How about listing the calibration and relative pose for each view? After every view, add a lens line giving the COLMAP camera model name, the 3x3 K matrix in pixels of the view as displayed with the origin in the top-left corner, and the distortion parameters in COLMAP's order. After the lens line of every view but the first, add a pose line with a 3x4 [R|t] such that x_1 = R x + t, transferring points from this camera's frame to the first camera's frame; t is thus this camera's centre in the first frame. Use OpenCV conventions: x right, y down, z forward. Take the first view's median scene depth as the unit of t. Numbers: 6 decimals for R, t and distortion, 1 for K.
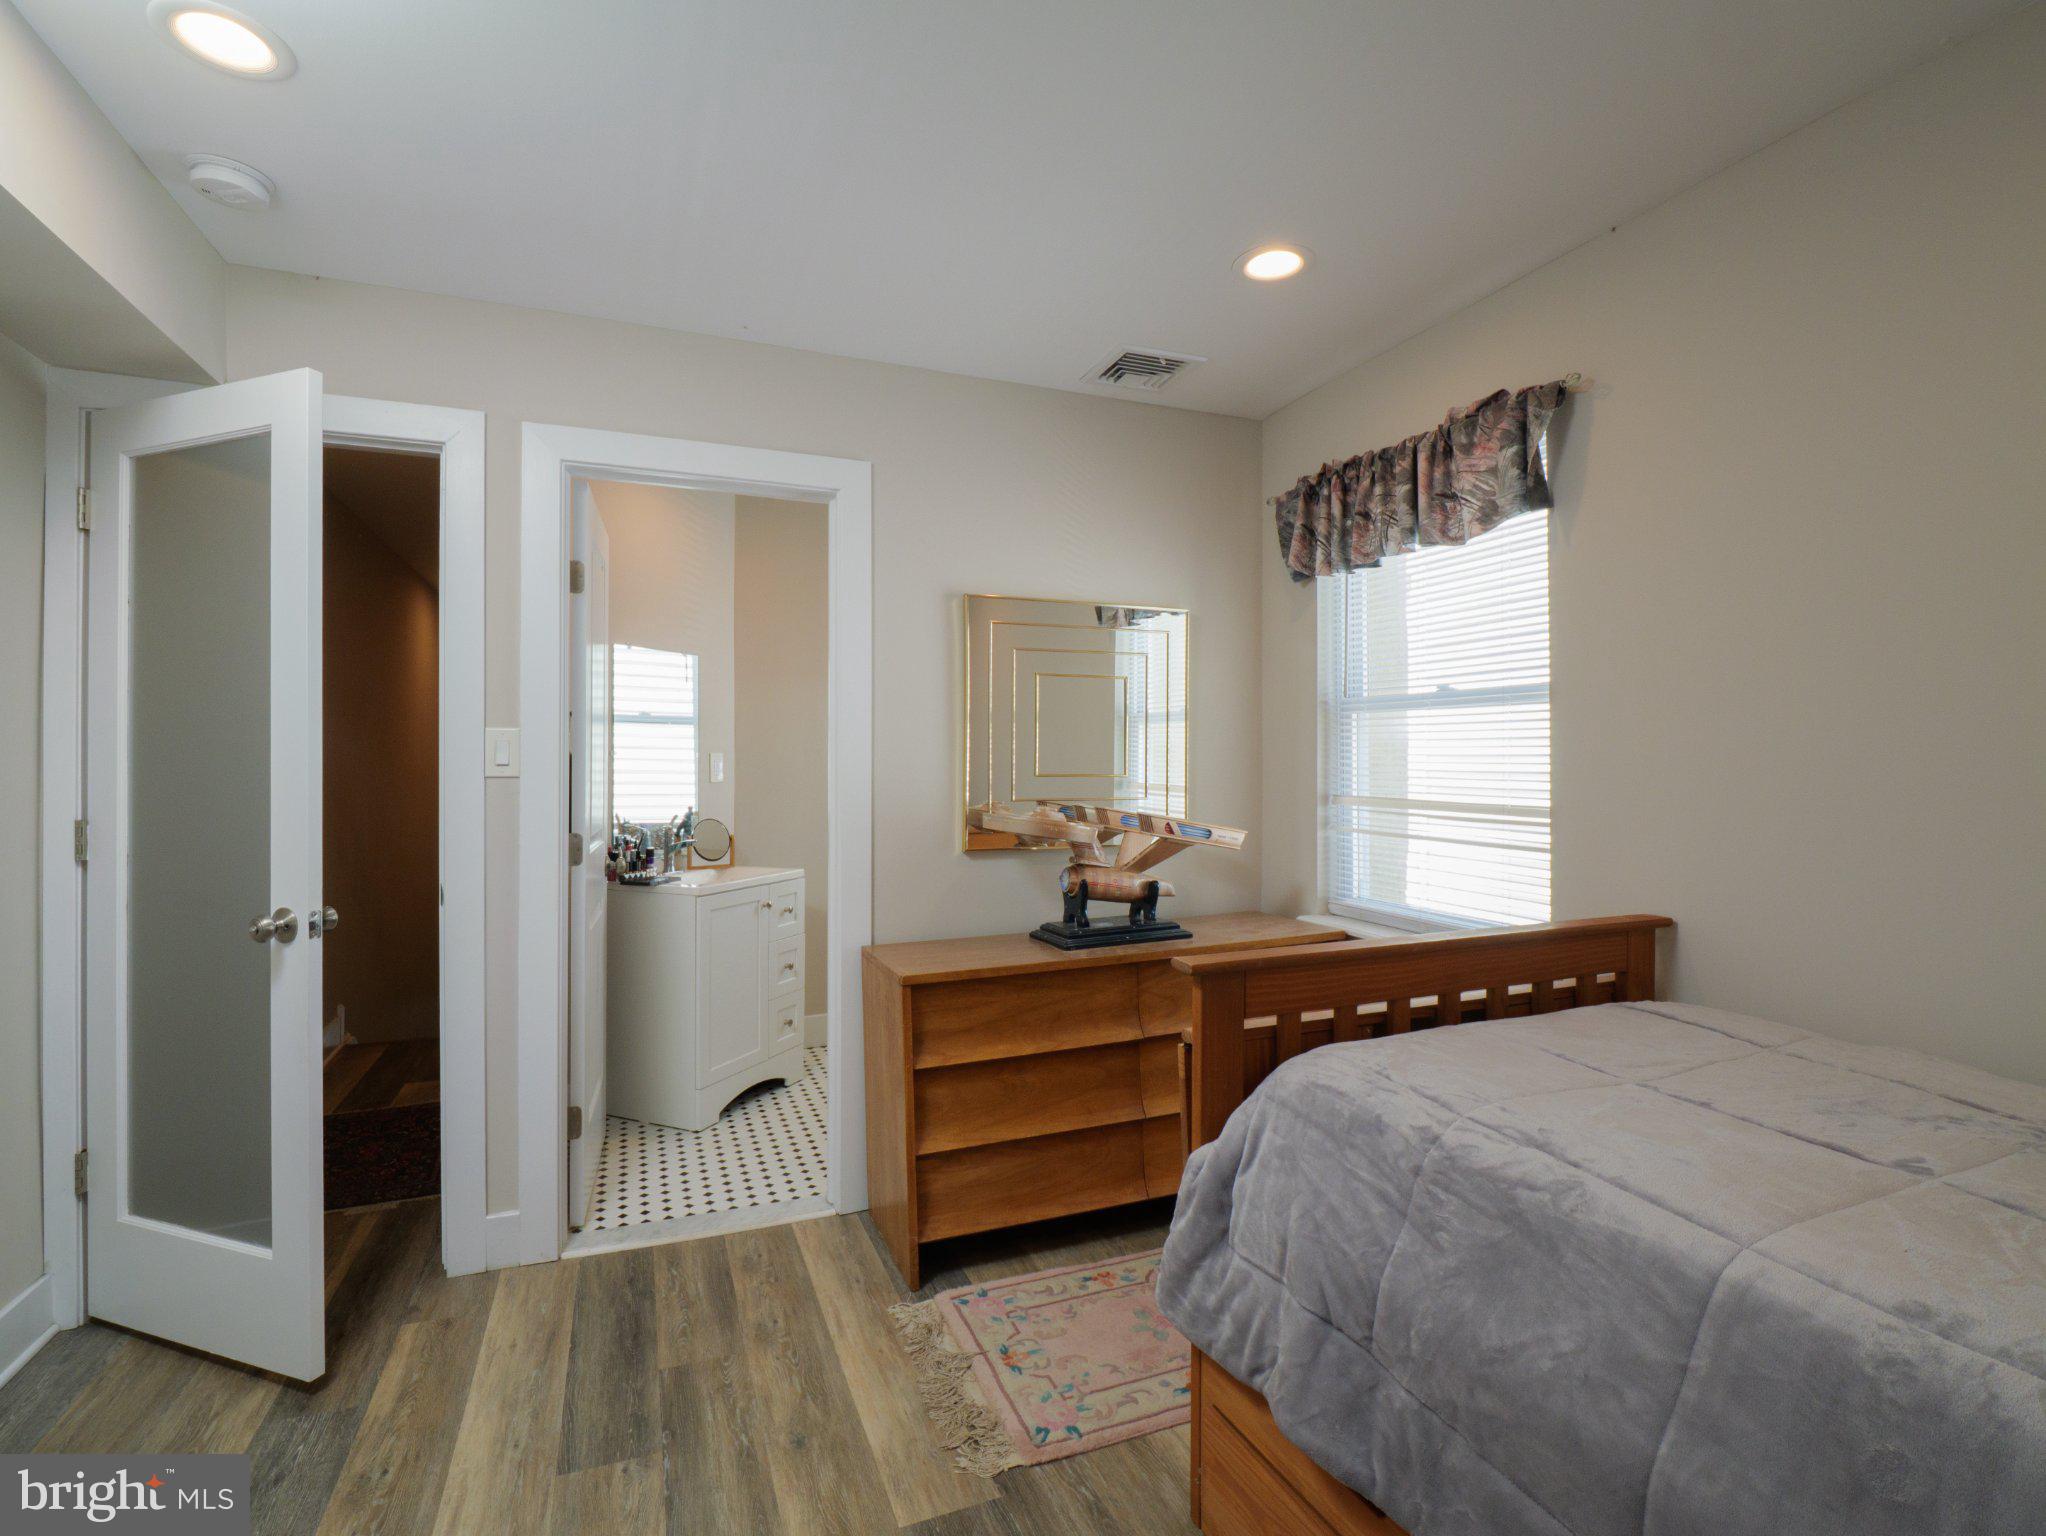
lens RADIAL K [[978.7, 0, 1025.1], [0, 978.7, 753.7], [0, 0, 1]] dist [-0.004007, -0.000338]
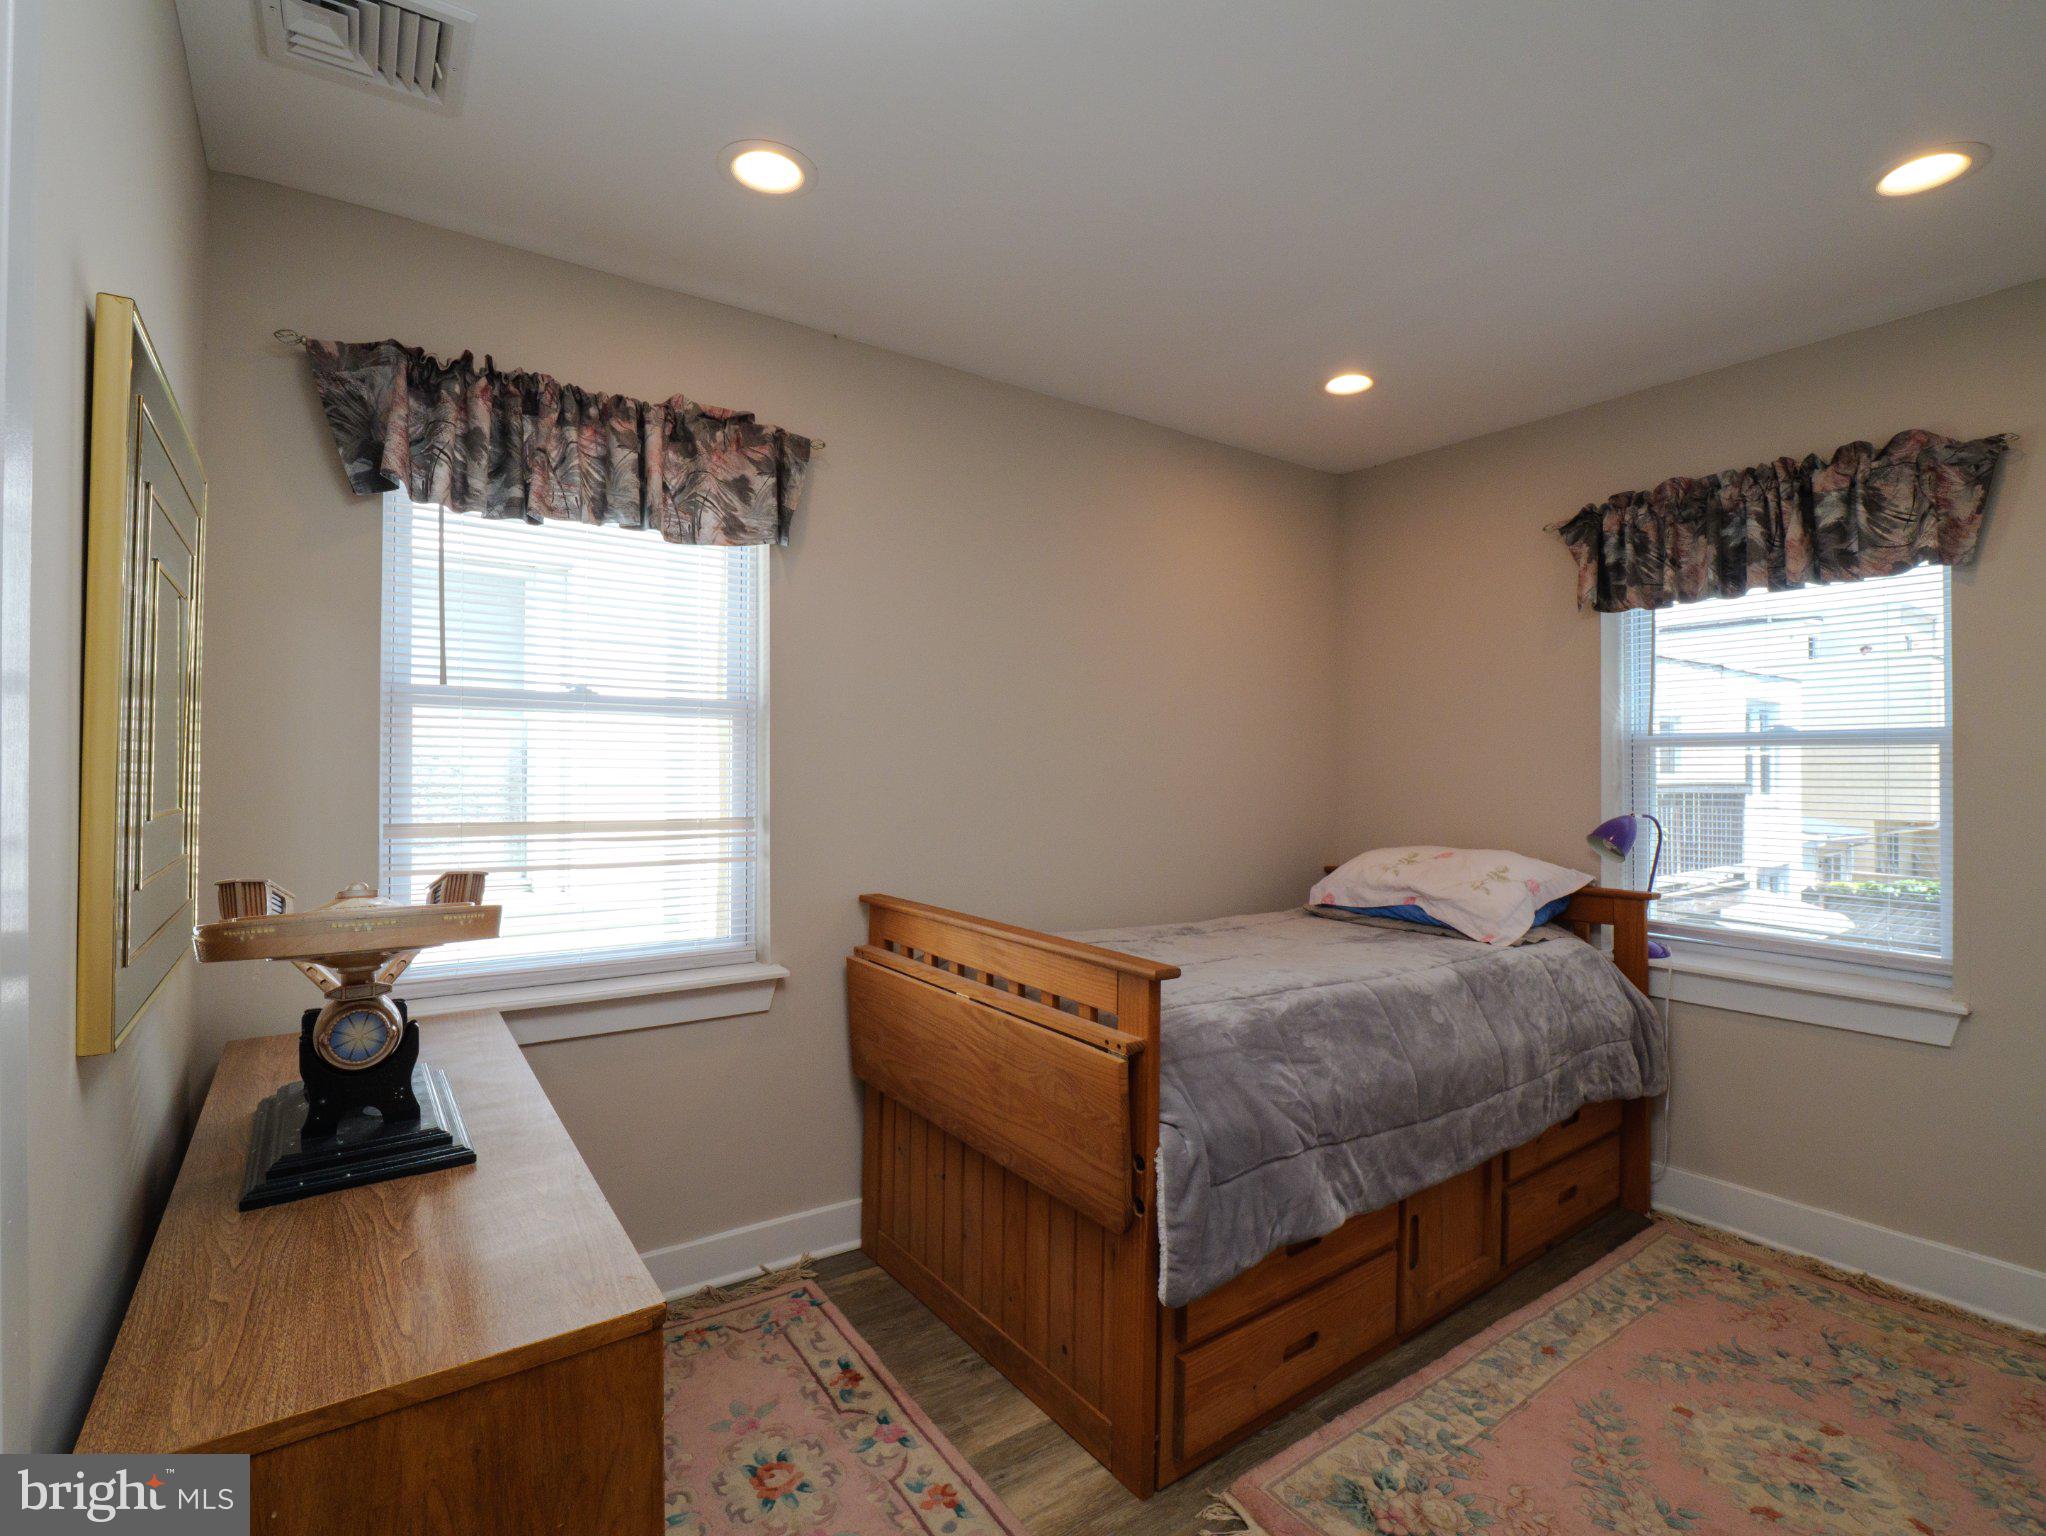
lens RADIAL K [[978.7, 0, 1026.3], [0, 978.7, 770.2], [0, 0, 1]] dist [-0.004007, -0.000338]
pose [[-0.244236, -0.000639, 0.969716, -0.529898], [-0.007779, 0.999969, -0.001301, 0.002292], [-0.969685, -0.007861, -0.244234, 0.876755]]
